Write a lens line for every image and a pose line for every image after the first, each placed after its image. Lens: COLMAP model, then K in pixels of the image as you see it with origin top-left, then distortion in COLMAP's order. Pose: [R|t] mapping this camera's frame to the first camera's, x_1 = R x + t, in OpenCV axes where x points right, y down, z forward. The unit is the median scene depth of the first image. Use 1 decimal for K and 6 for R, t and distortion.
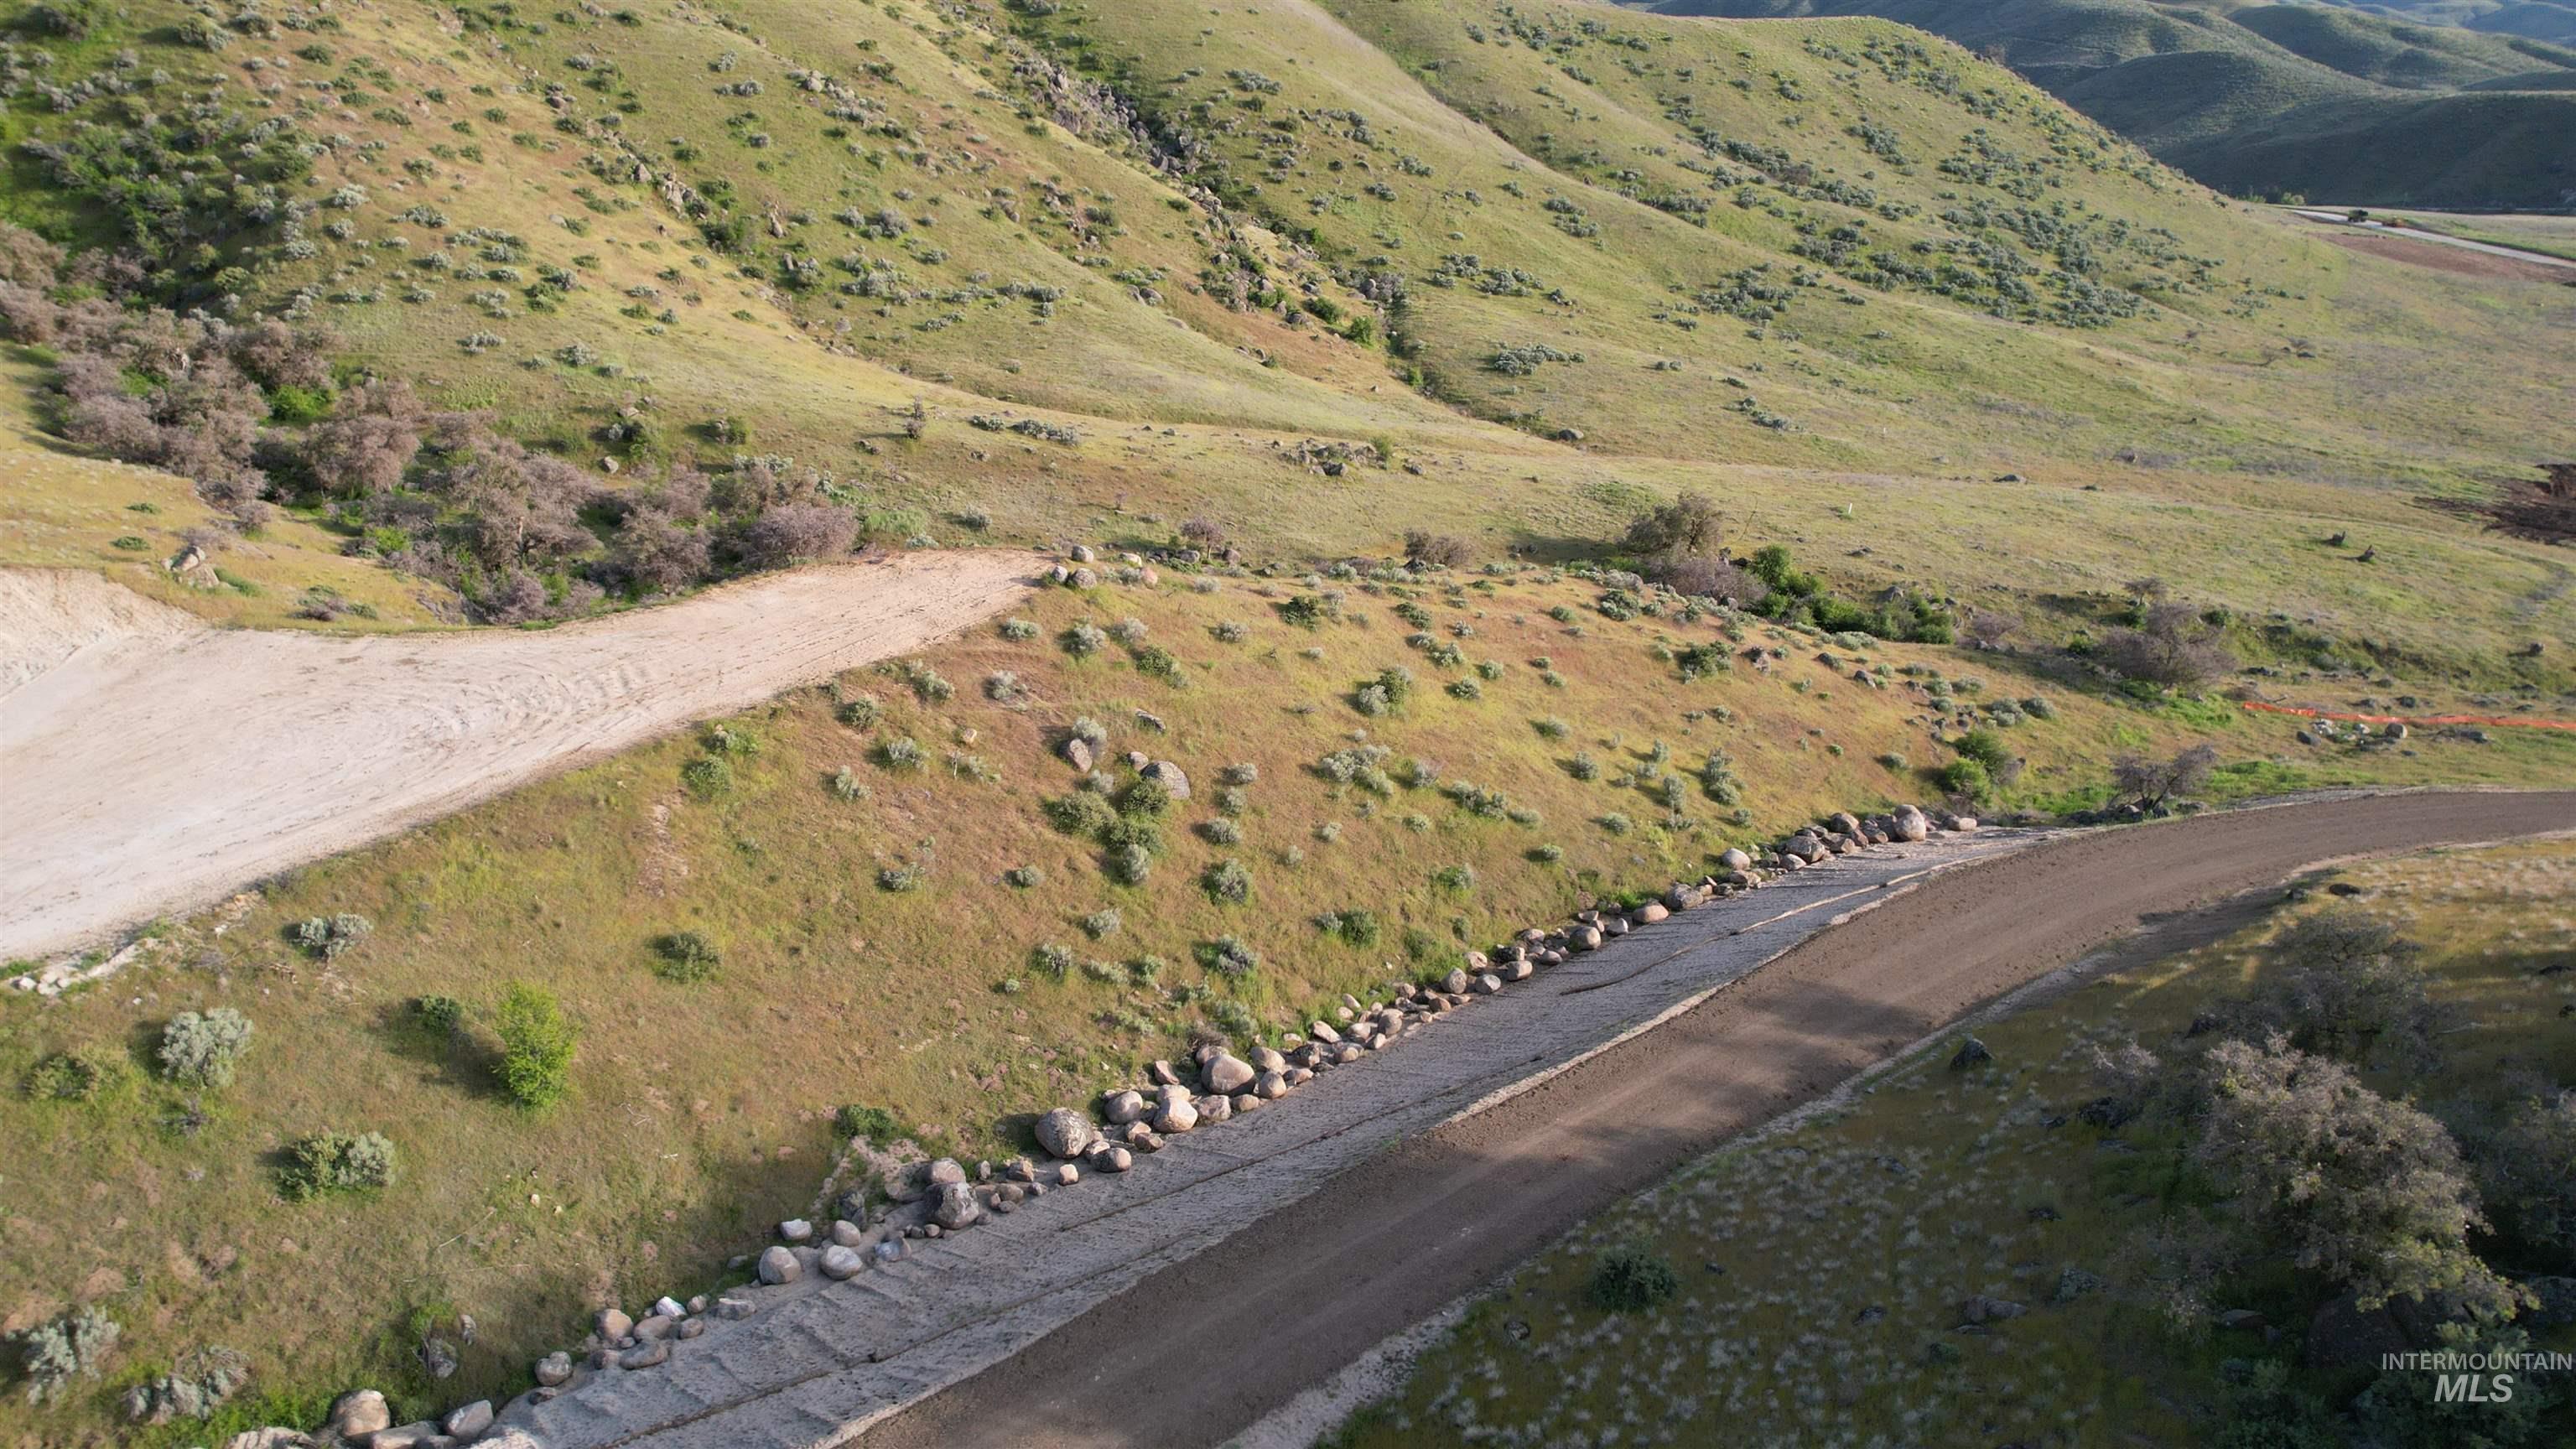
lens RADIAL K [[1641.8, 0, 1280.1], [0, 1641.8, 737.0], [0, 0, 1]] dist [-0.075970, 0.069337]
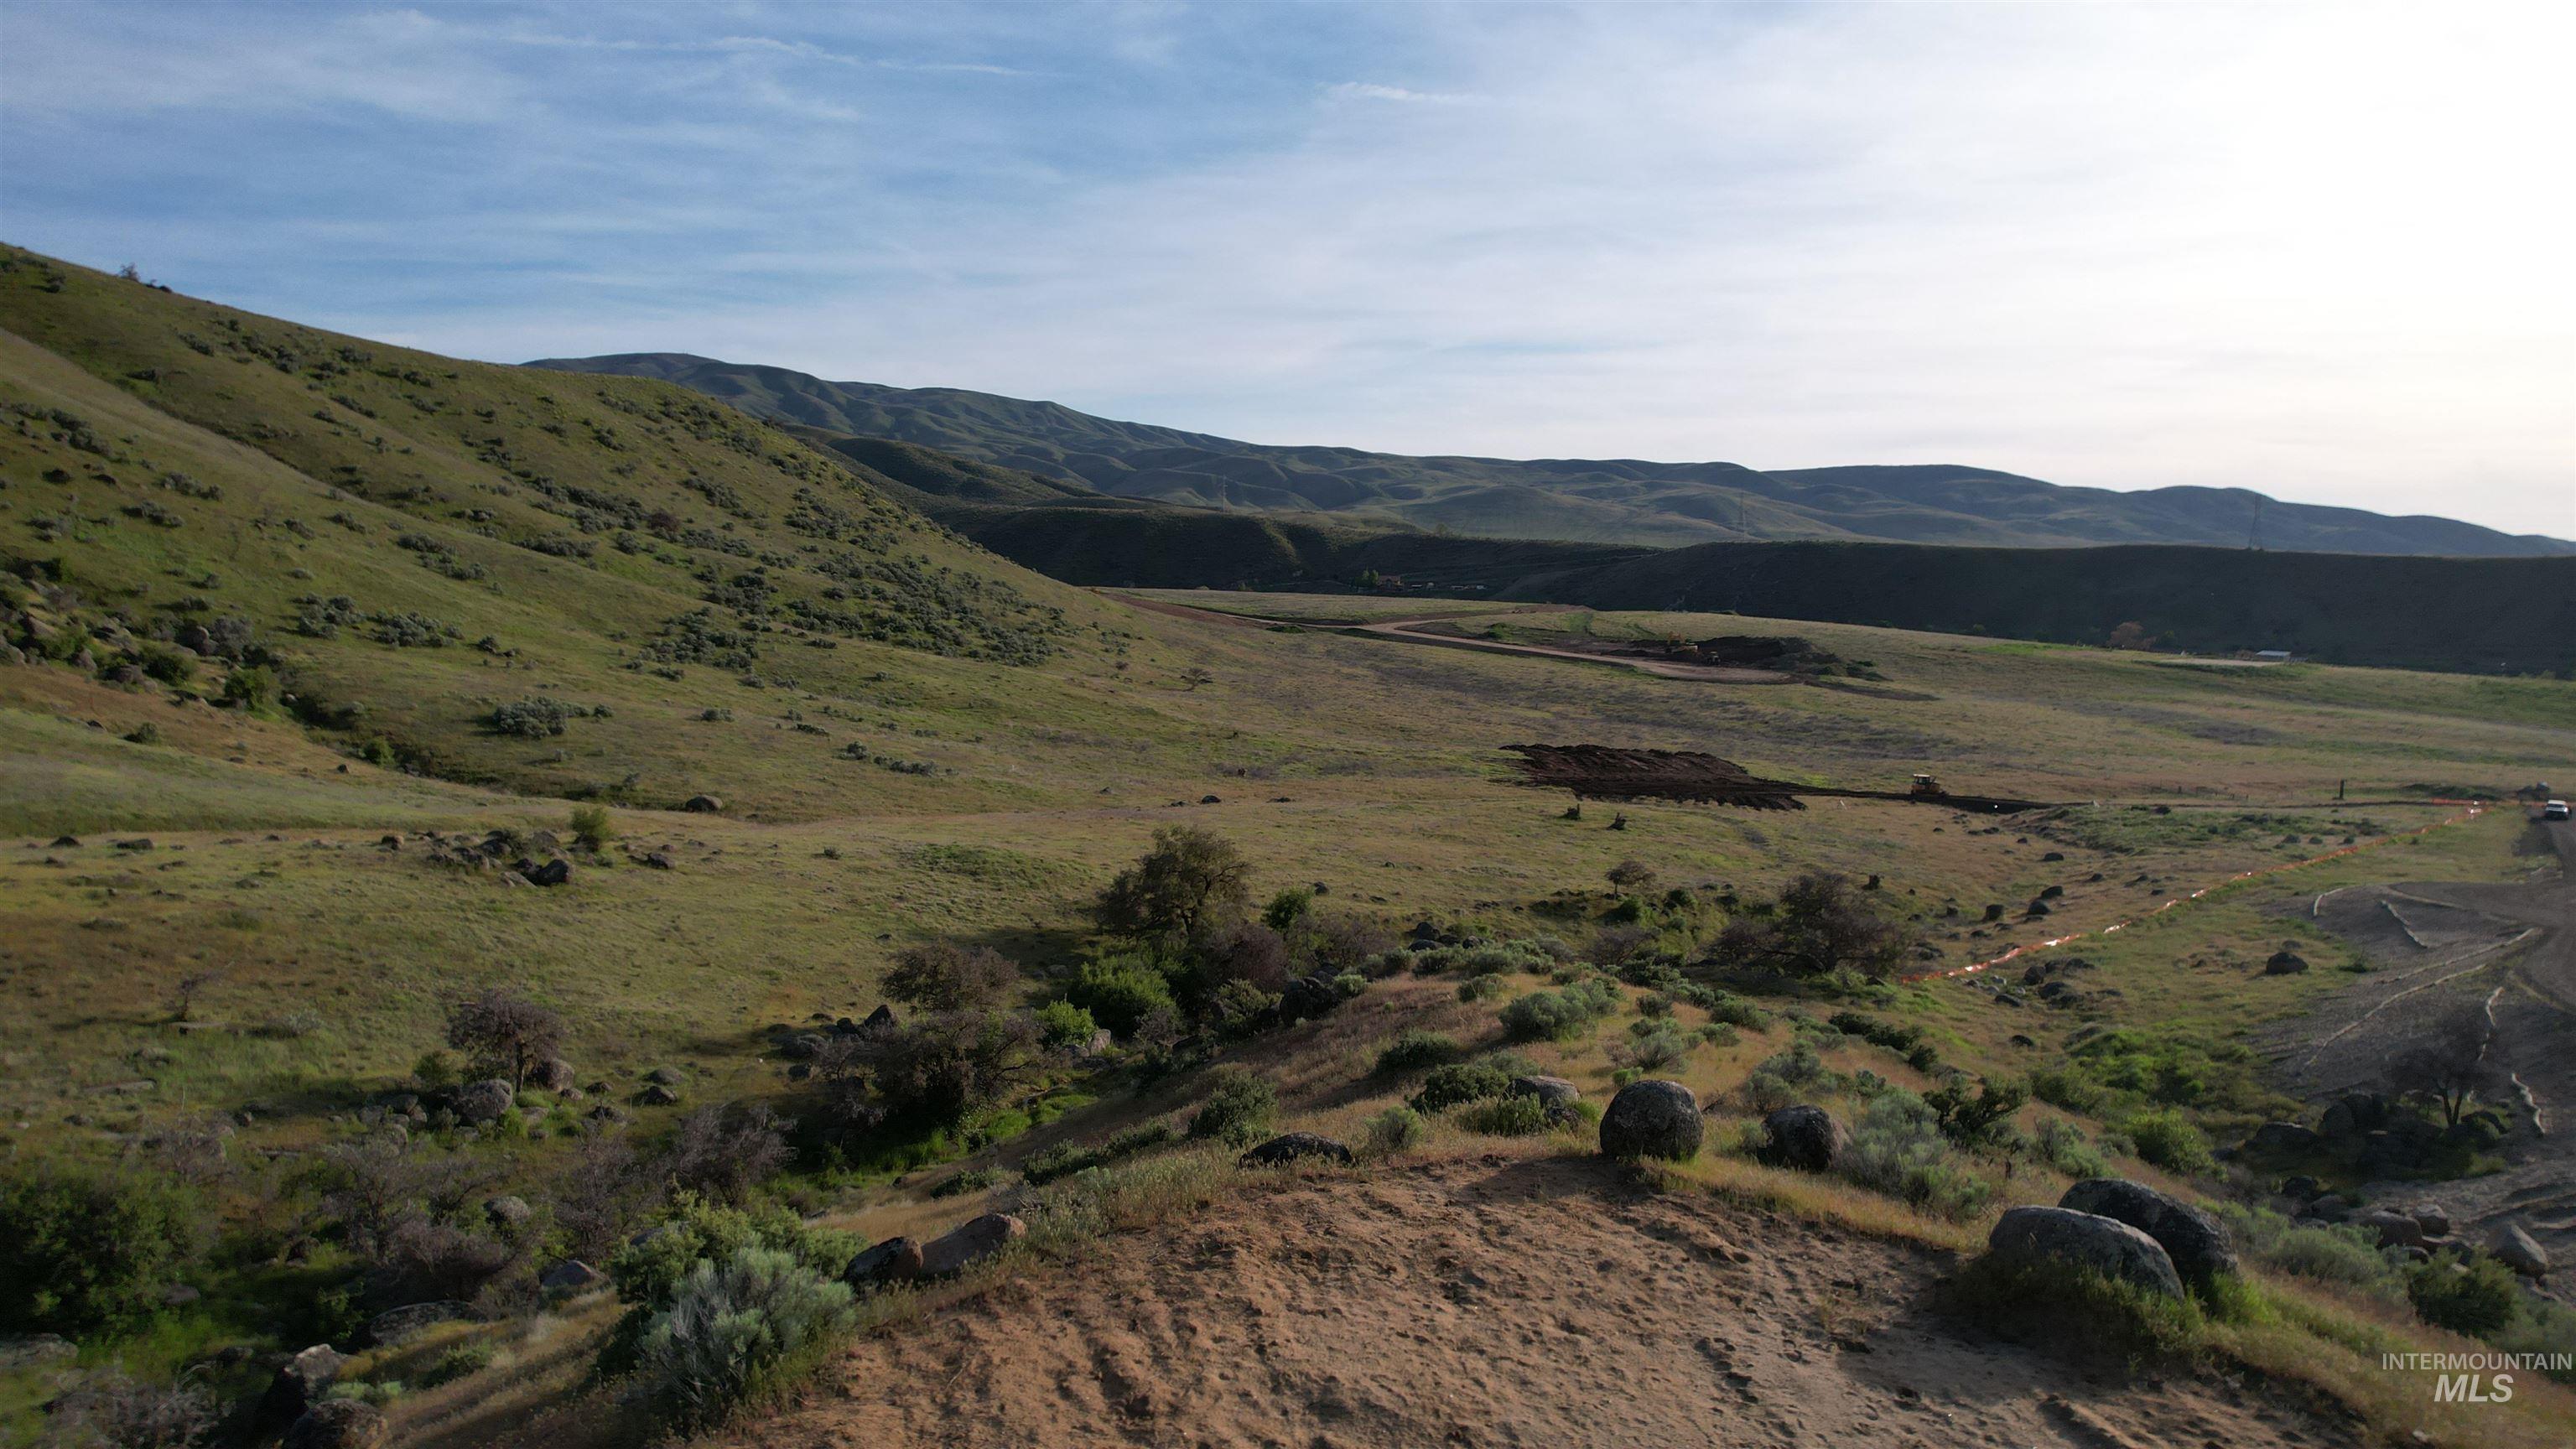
lens RADIAL K [[1641.8, 0, 1293.1], [0, 1641.8, 734.1], [0, 0, 1]] dist [-0.075970, 0.069337]
pose [[0.701743, -0.070696, 0.708914, -0.117159], [0.241804, 0.959632, -0.143659, -0.056588], [-0.670140, 0.272230, 0.690510, 0.358116]]
